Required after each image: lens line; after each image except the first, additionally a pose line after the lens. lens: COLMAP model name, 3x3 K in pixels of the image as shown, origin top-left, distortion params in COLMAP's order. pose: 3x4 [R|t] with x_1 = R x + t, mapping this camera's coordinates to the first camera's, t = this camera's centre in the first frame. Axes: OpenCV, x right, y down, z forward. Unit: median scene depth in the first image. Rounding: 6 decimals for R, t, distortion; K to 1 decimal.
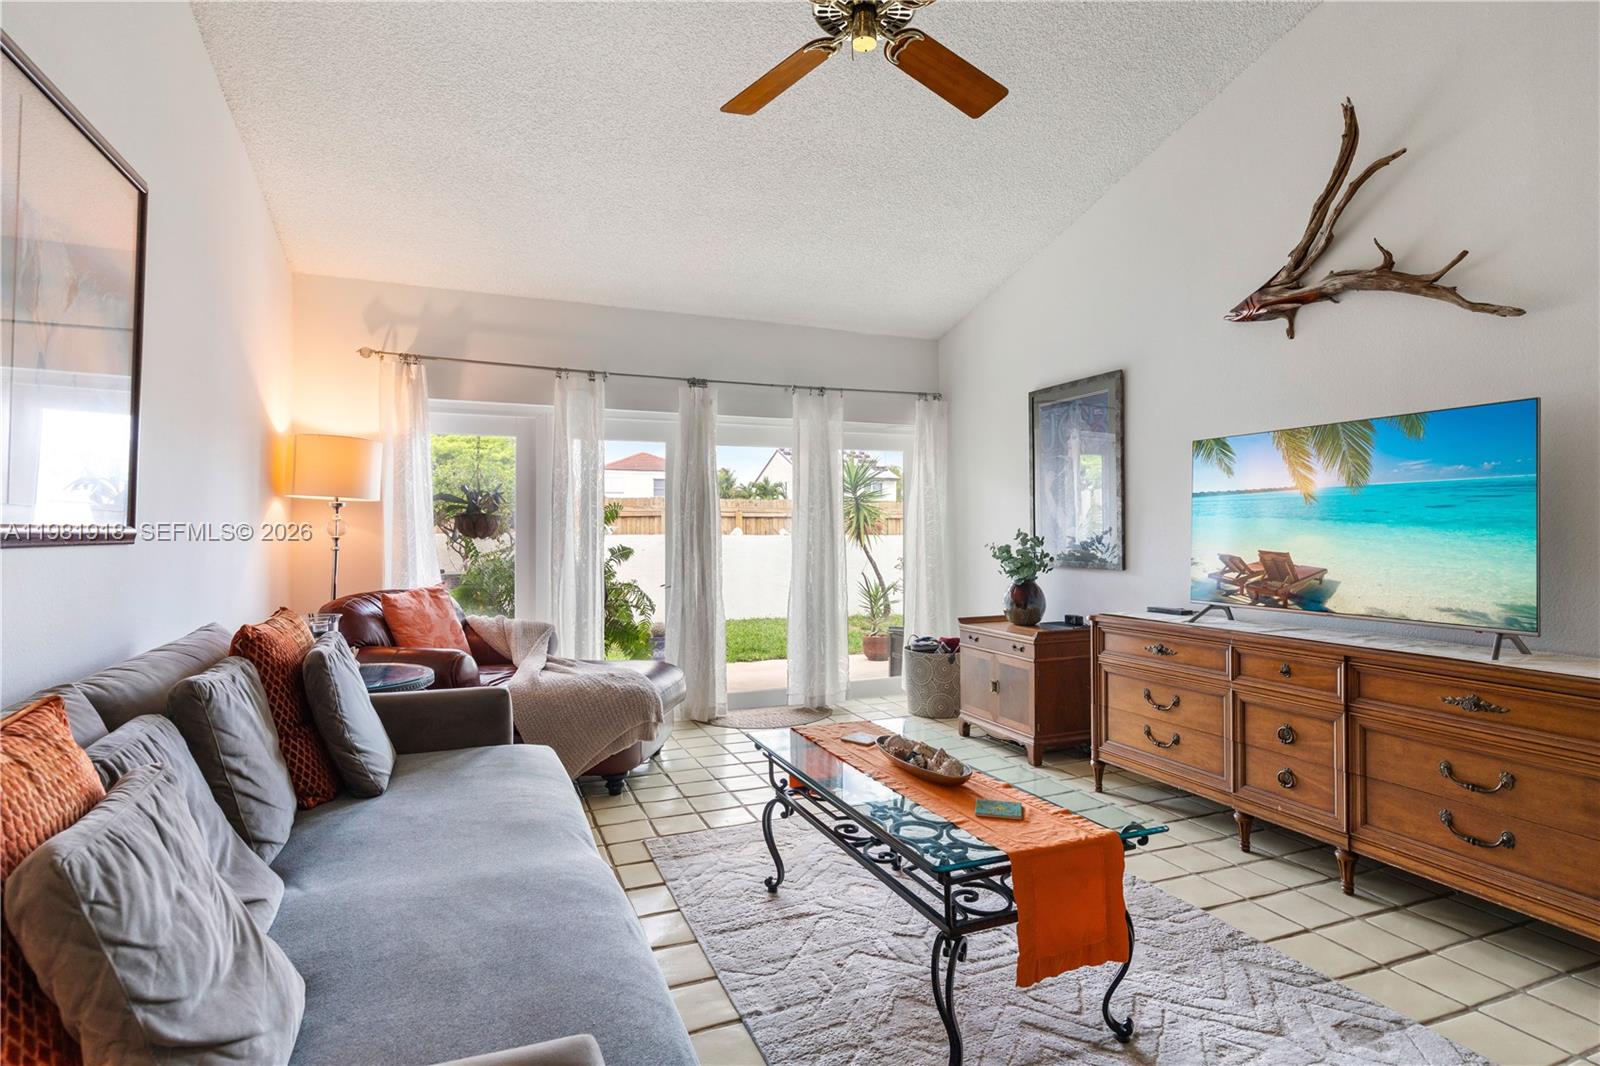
lens RADIAL K [[820.0, 0, 804.8], [0, 820.0, 518.6], [0, 0, 1]] dist [0.004038, 0.000160]
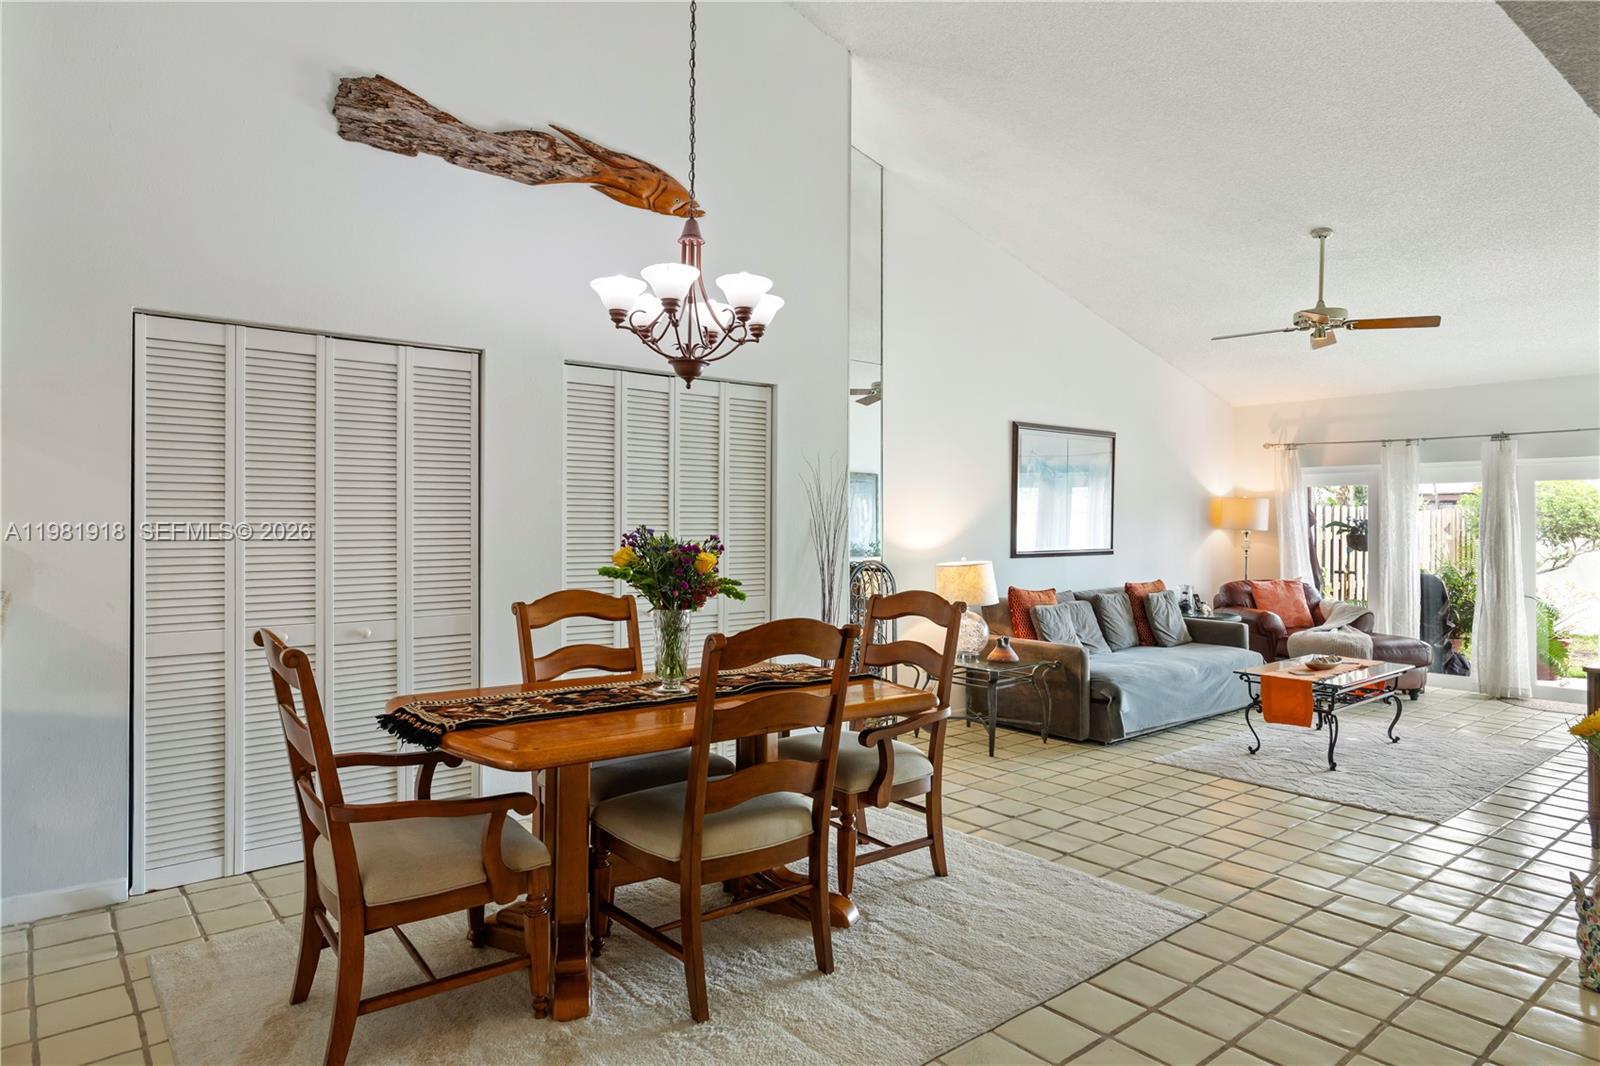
lens RADIAL K [[957.4, 0, 800.8], [0, 957.4, 527.2], [0, 0, 1]] dist [-0.000819, 0.000103]
pose [[0.310999, 0.006367, -0.950389, 1.488756], [0.014187, 0.999835, 0.011341, -0.086064], [0.950304, -0.017010, 0.310857, -0.806704]]
